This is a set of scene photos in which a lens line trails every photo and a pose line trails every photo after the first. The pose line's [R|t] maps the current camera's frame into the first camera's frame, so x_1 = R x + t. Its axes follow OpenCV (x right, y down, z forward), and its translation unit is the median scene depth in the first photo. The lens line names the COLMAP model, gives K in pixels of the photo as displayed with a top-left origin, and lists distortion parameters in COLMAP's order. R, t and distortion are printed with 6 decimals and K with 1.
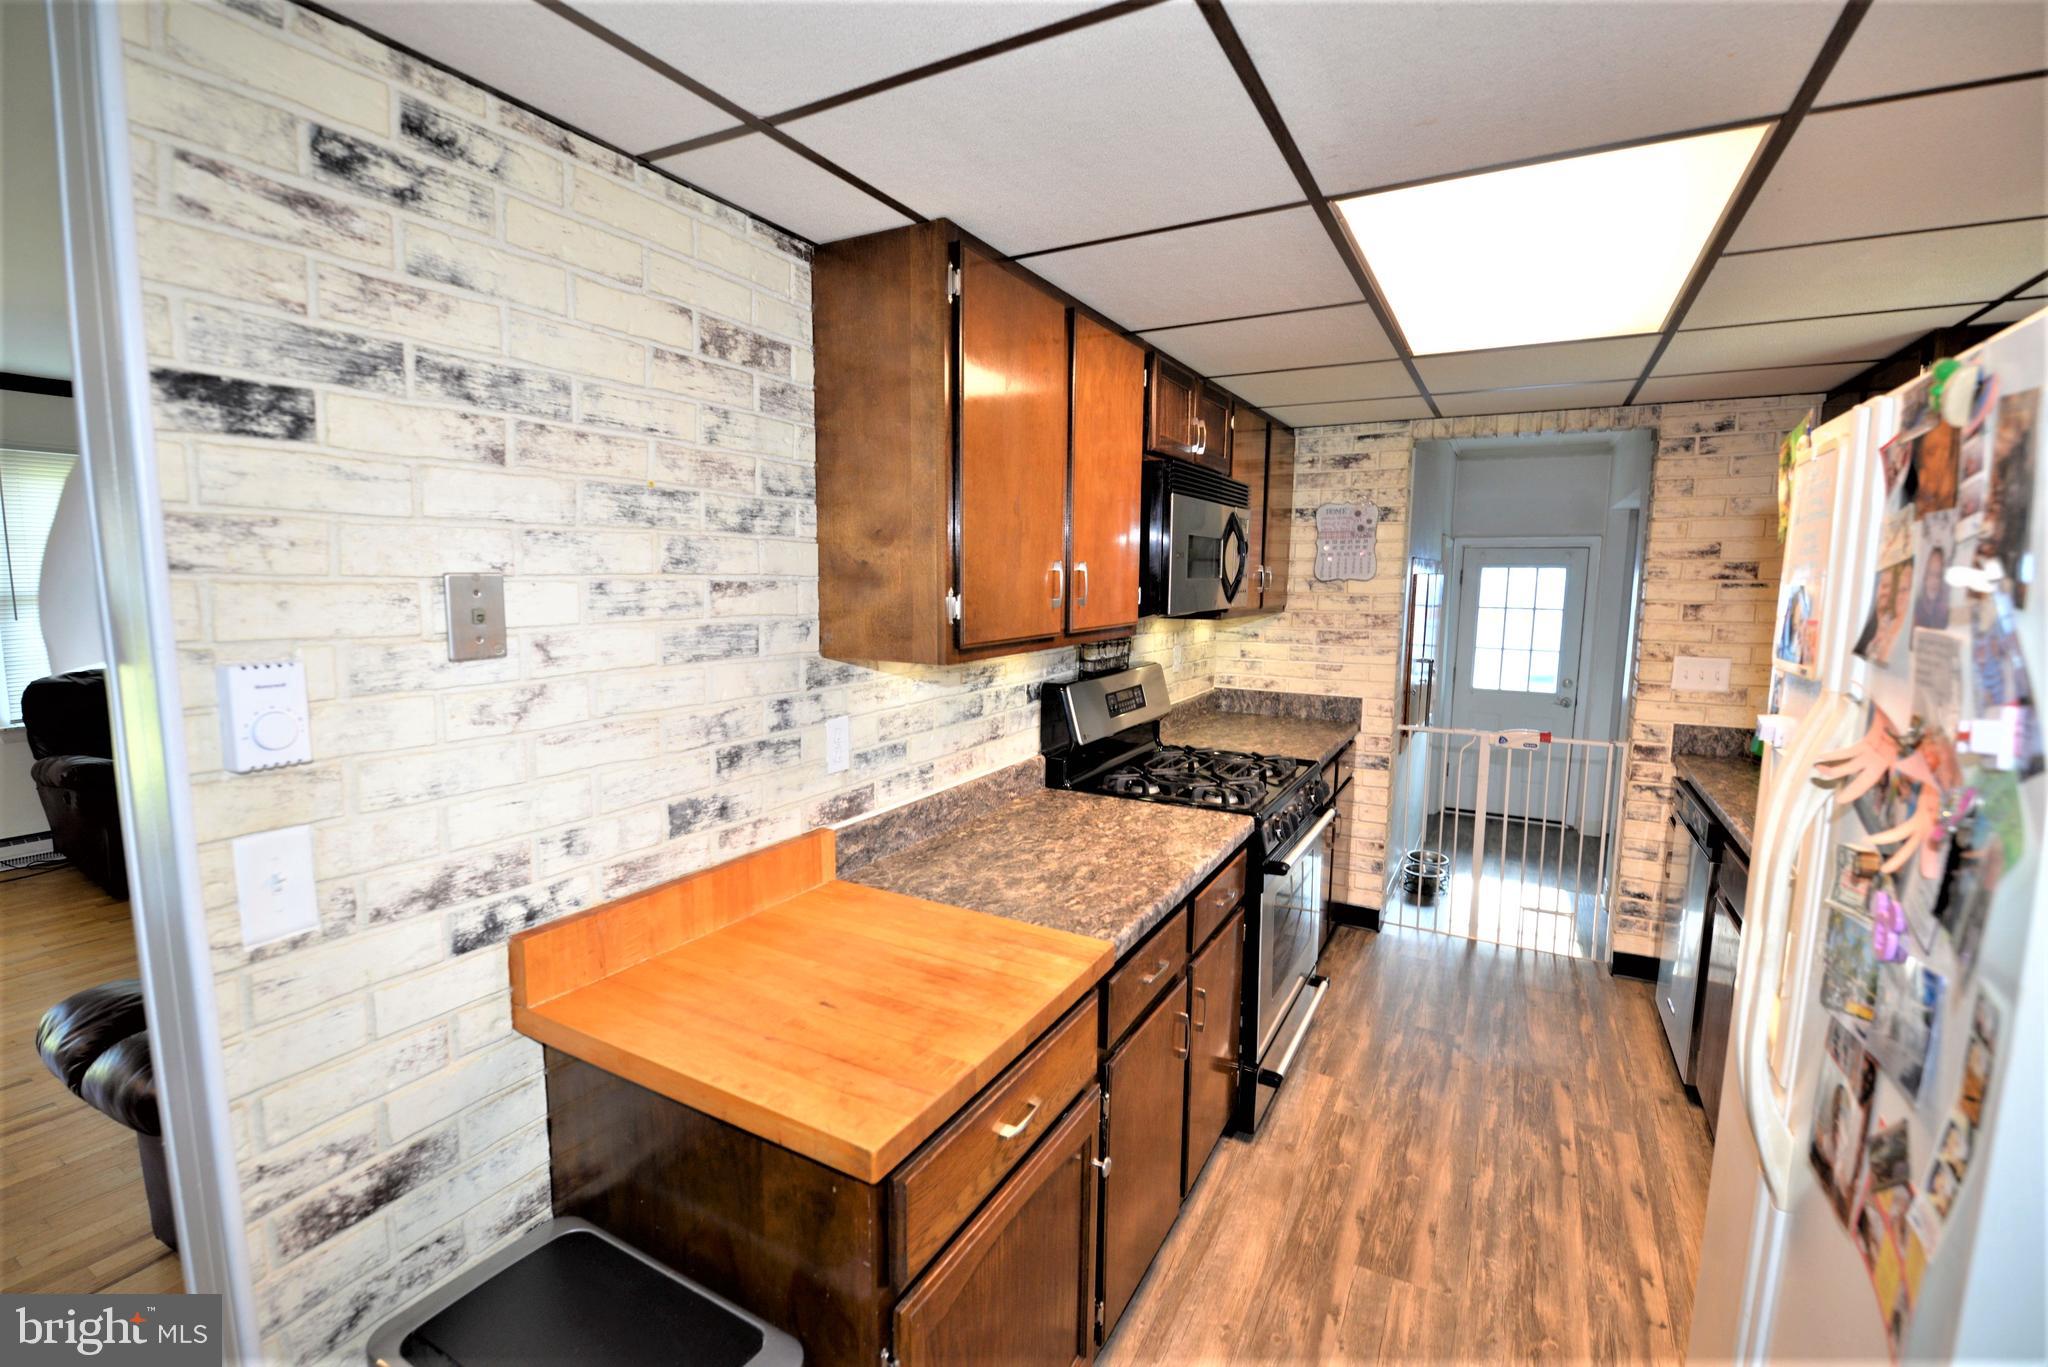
lens RADIAL K [[883.1, 0, 1017.3], [0, 883.1, 680.7], [0, 0, 1]] dist [-0.003849, -0.001004]
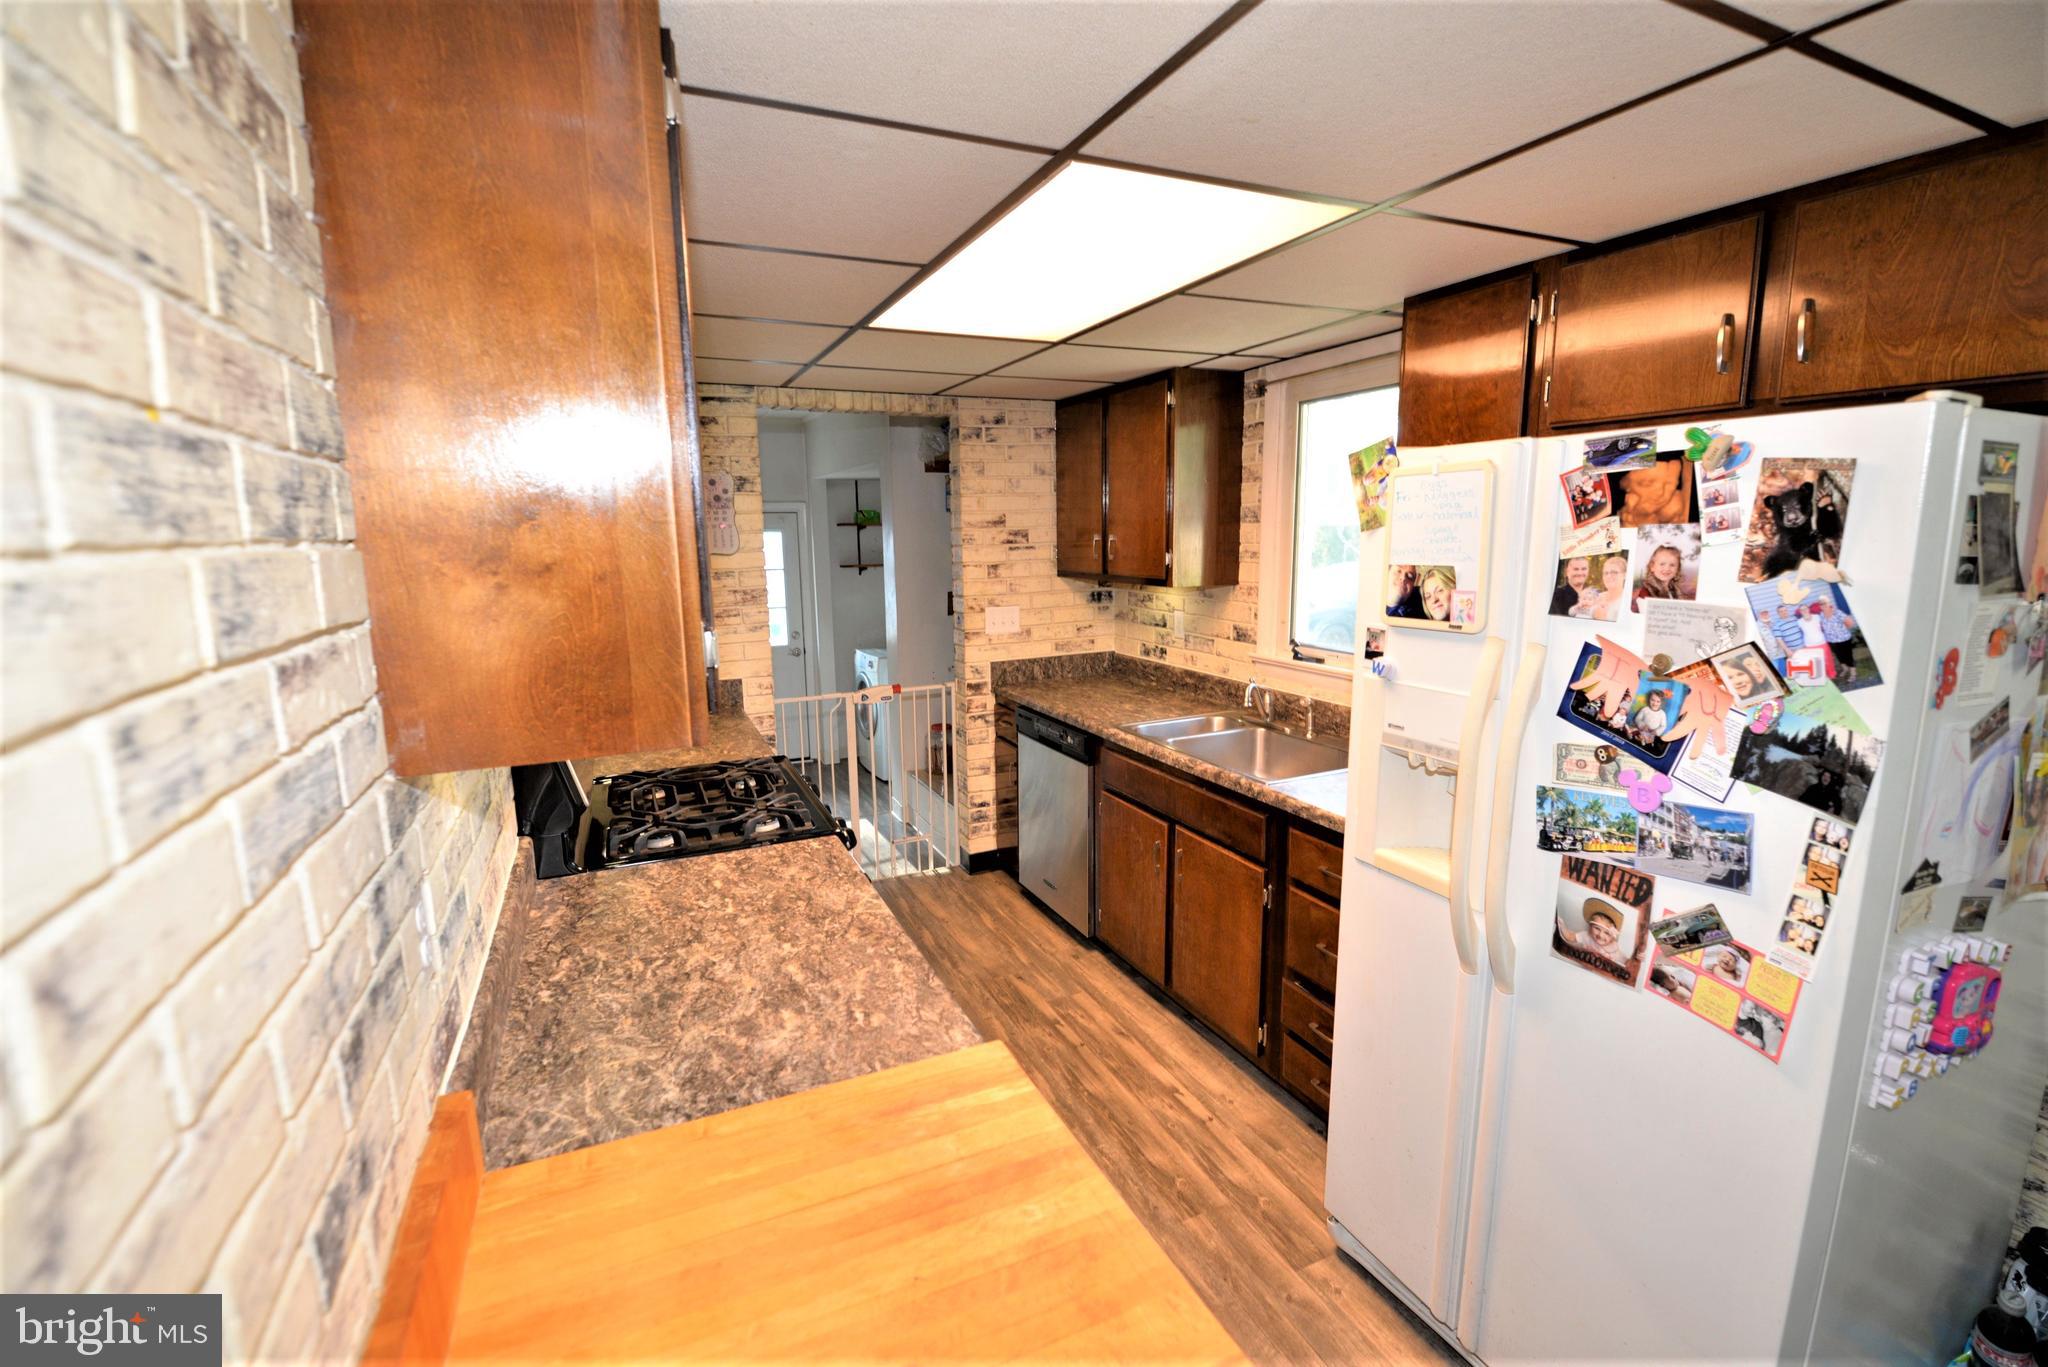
lens RADIAL K [[883.1, 0, 992.1], [0, 883.1, 681.8], [0, 0, 1]] dist [-0.003849, -0.001004]
pose [[0.601591, -0.154625, 0.783696, -0.304513], [0.117039, 0.987561, 0.105005, -0.071372], [-0.790184, 0.028553, 0.612204, 0.322838]]
